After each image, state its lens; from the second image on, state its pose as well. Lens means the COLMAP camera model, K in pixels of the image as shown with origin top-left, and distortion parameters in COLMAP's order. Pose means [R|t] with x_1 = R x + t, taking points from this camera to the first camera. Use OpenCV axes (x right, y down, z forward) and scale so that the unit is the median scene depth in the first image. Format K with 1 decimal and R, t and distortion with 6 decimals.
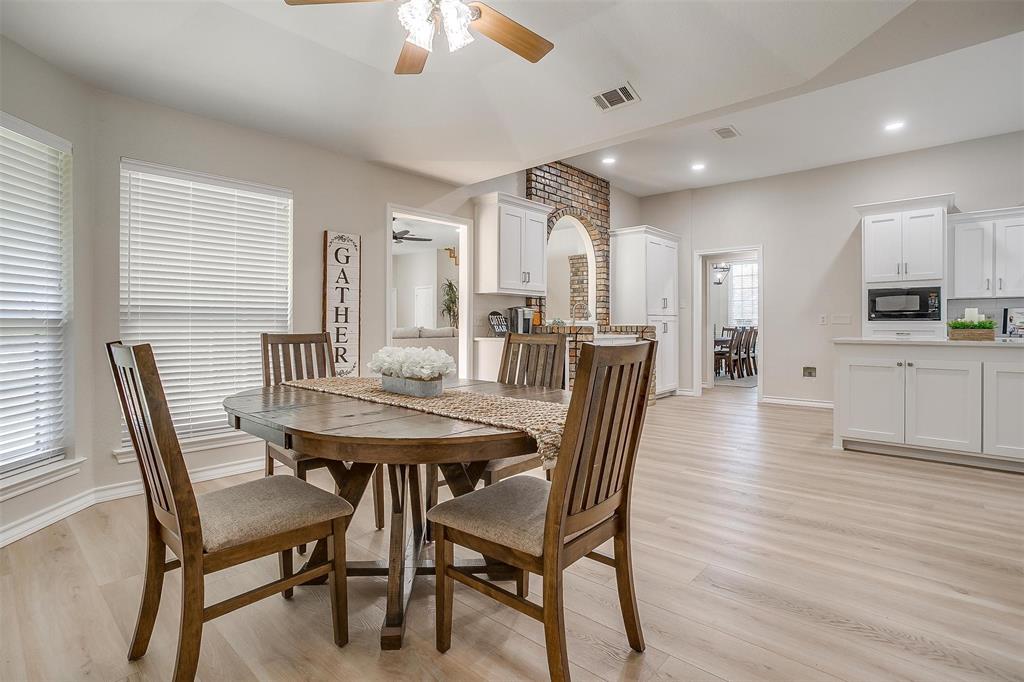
lens RADIAL K [[494.9, 0, 514.0], [0, 494.9, 325.4], [0, 0, 1]] dist [-0.050236, 0.031836]
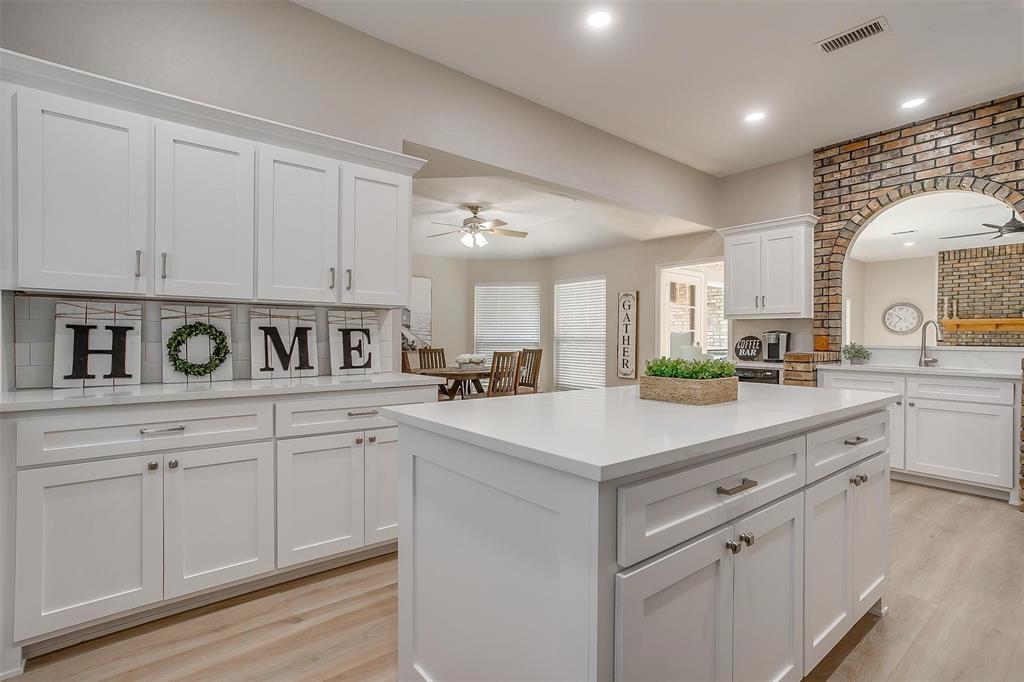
lens RADIAL K [[494.7, 0, 497.8], [0, 494.7, 336.8], [0, 0, 1]] dist [-0.052848, 0.030759]
pose [[-0.175376, -0.001344, -0.984501, 0.960229], [-0.007267, 0.999974, -0.000071, -0.020585], [0.984475, 0.007142, -0.175382, 0.589819]]
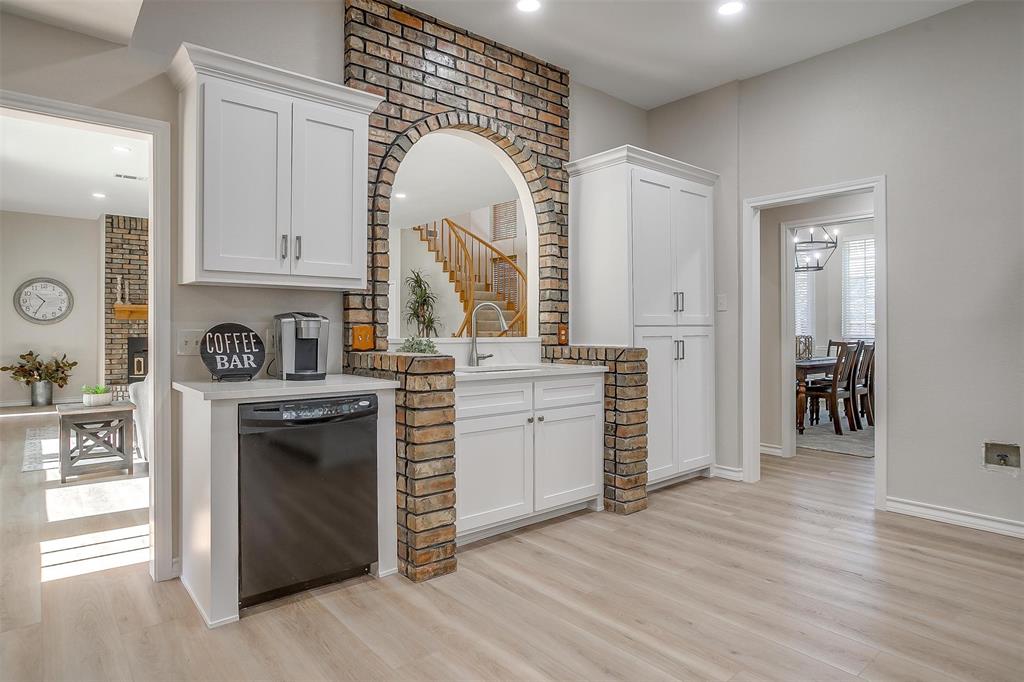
lens RADIAL K [[579.1, 0, 509.5], [0, 579.1, 328.4], [0, 0, 1]] dist [-0.055730, 0.056224]
pose [[0.989583, -0.003395, -0.143920, 0.263477], [0.002813, 0.999987, -0.004247, -0.018752], [0.143933, 0.003798, 0.989580, 0.462338]]
